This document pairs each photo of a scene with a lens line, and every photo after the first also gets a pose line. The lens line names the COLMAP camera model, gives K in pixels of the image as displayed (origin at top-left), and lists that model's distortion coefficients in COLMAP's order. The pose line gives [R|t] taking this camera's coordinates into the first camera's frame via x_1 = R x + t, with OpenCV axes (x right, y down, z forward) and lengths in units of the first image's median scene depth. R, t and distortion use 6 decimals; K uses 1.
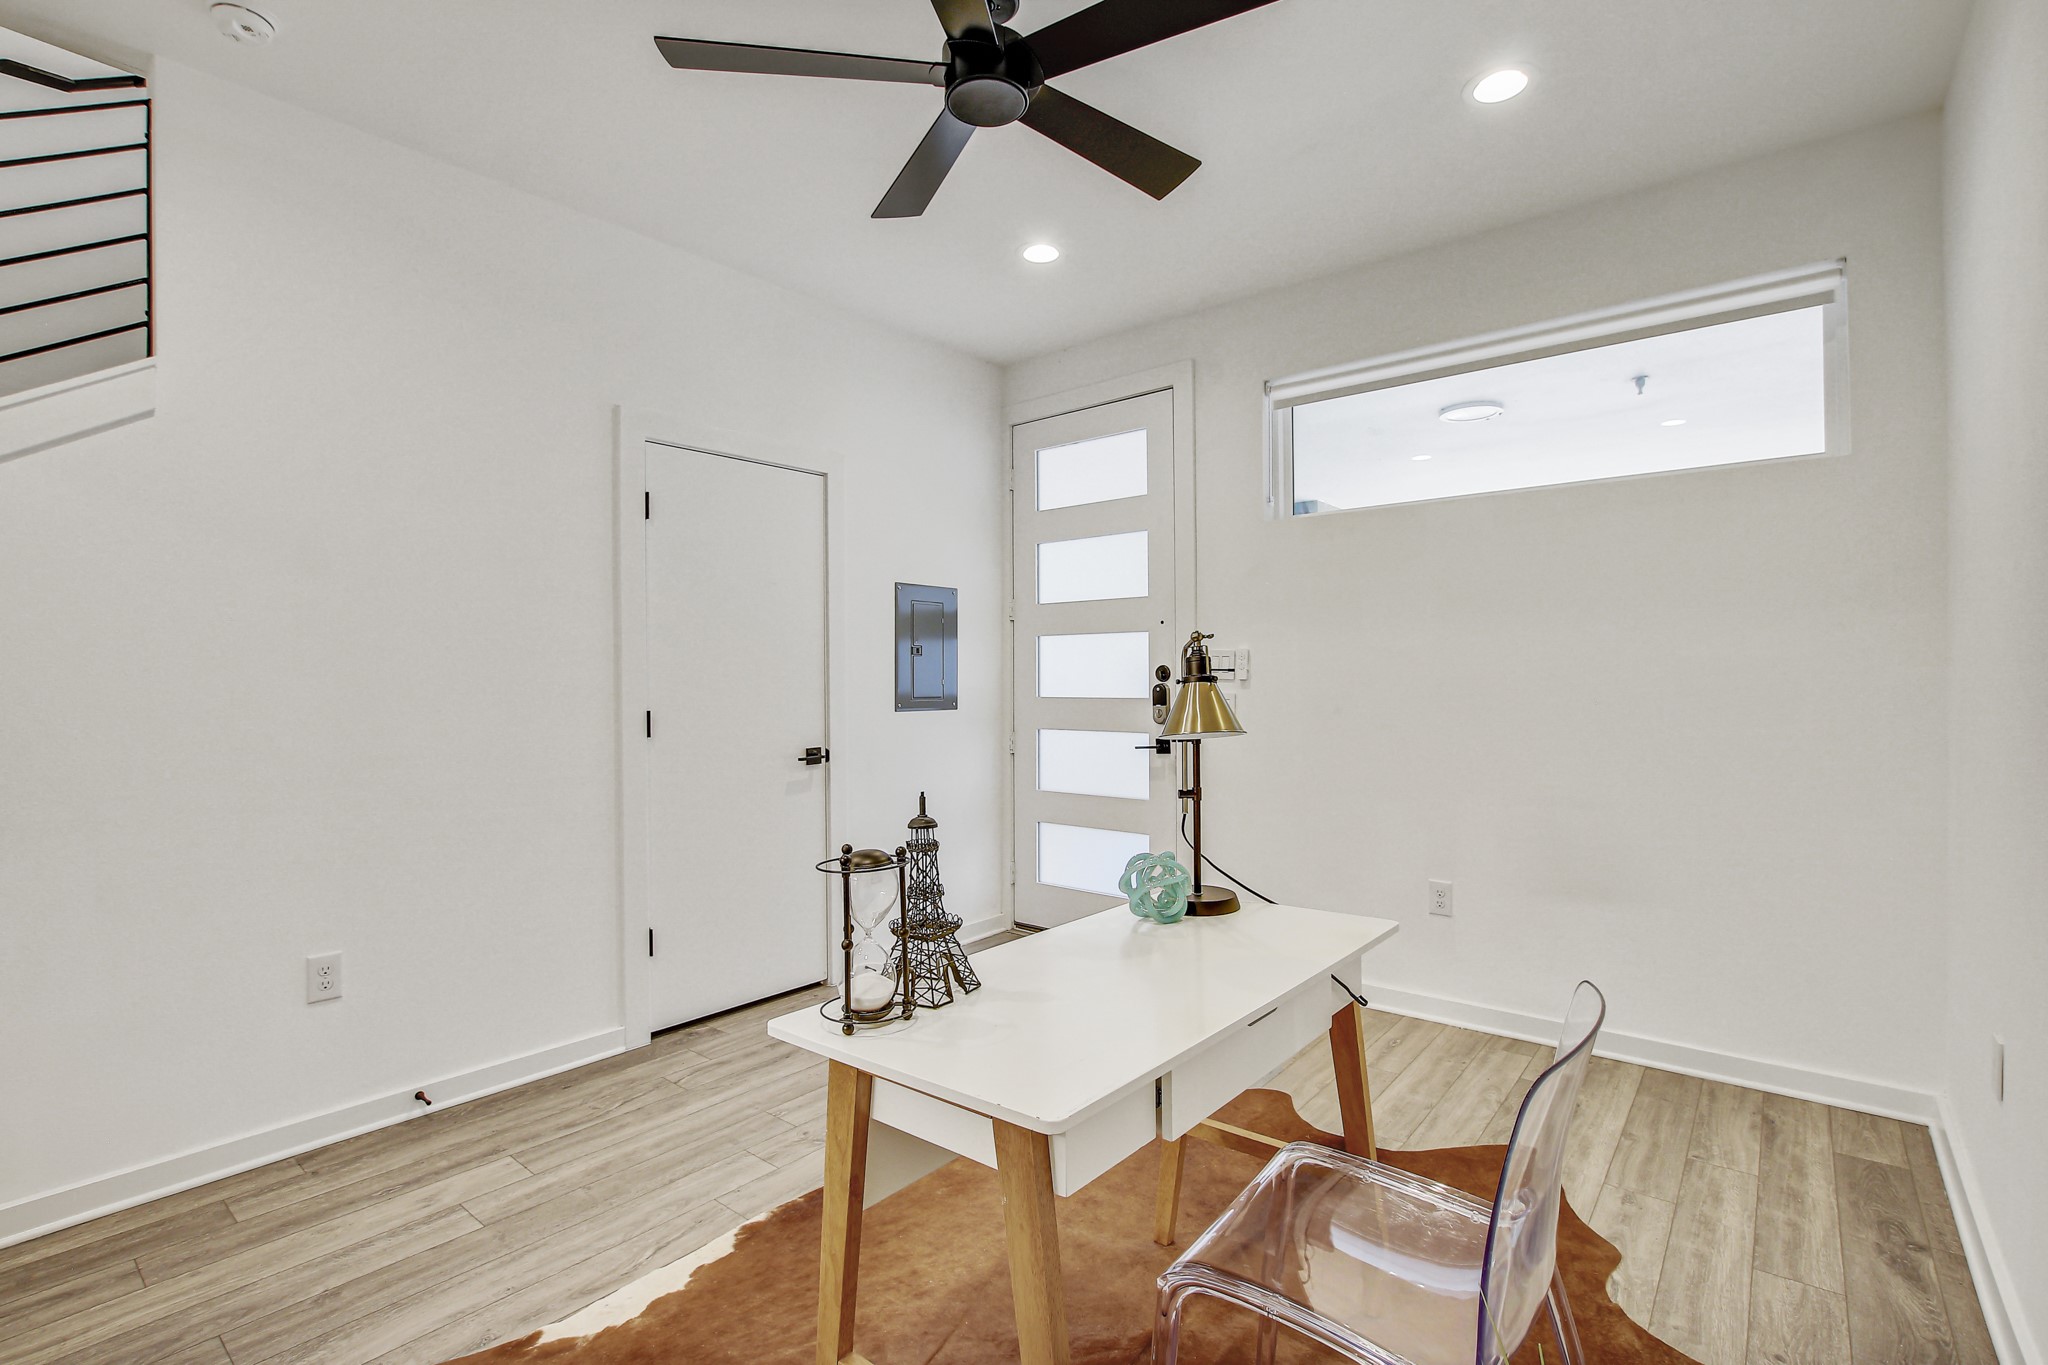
lens RADIAL K [[957.7, 0, 1018.9], [0, 957.7, 675.4], [0, 0, 1]] dist [-0.017560, 0.002995]
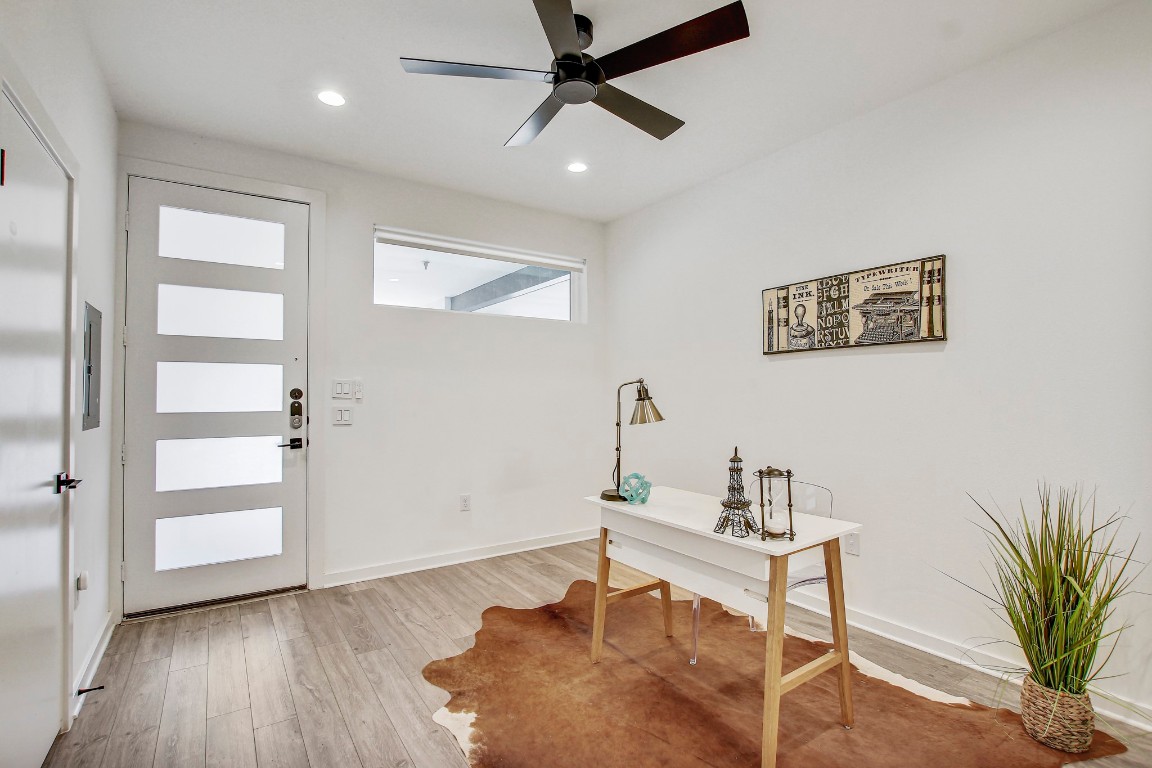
lens RADIAL K [[538.7, 0, 578.4], [0, 538.7, 386.0], [0, 0, 1]] dist [-0.017560, 0.002995]
pose [[0.279448, 0.021056, 0.959930, -0.738767], [-0.002913, 0.999774, -0.021082, 0.002011], [-0.960156, 0.003095, 0.279446, 0.504987]]
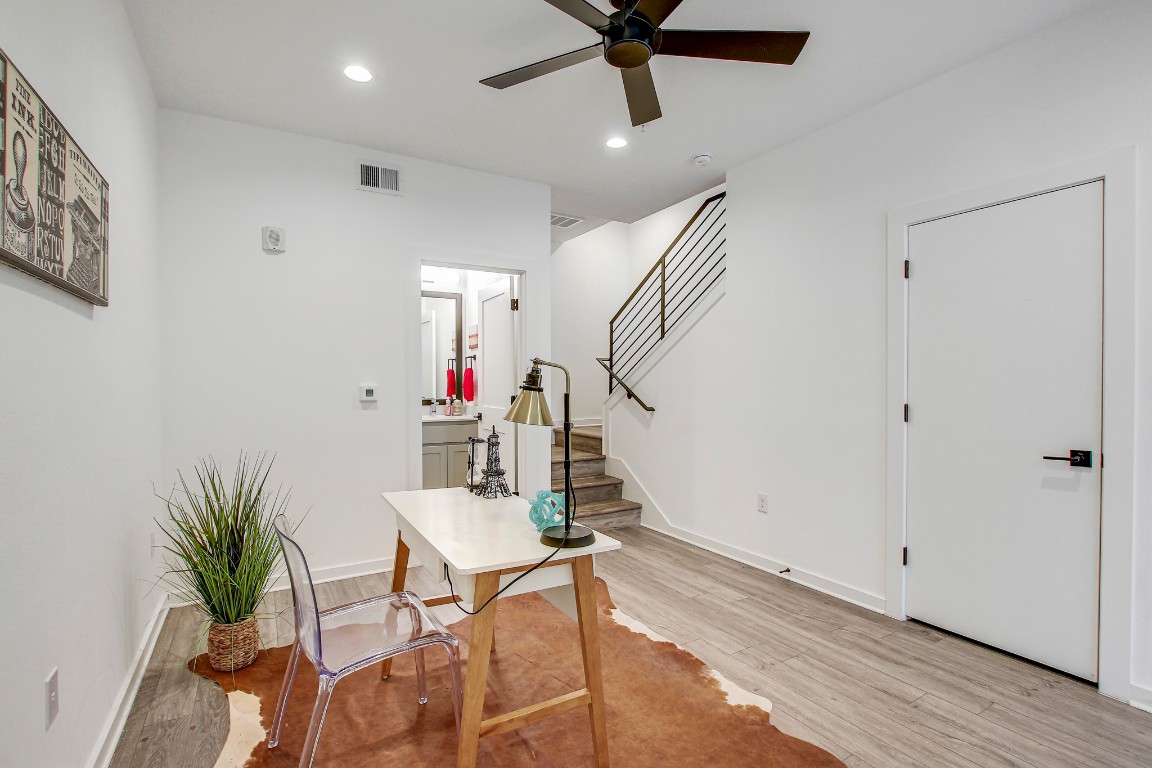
lens RADIAL K [[538.7, 0, 564.7], [0, 538.7, 387.1], [0, 0, 1]] dist [-0.017560, 0.002995]
pose [[-0.353558, 0.016856, -0.935261, 0.670107], [0.009971, 0.999849, 0.014251, -0.007864], [0.935359, -0.004287, -0.353673, 0.890905]]
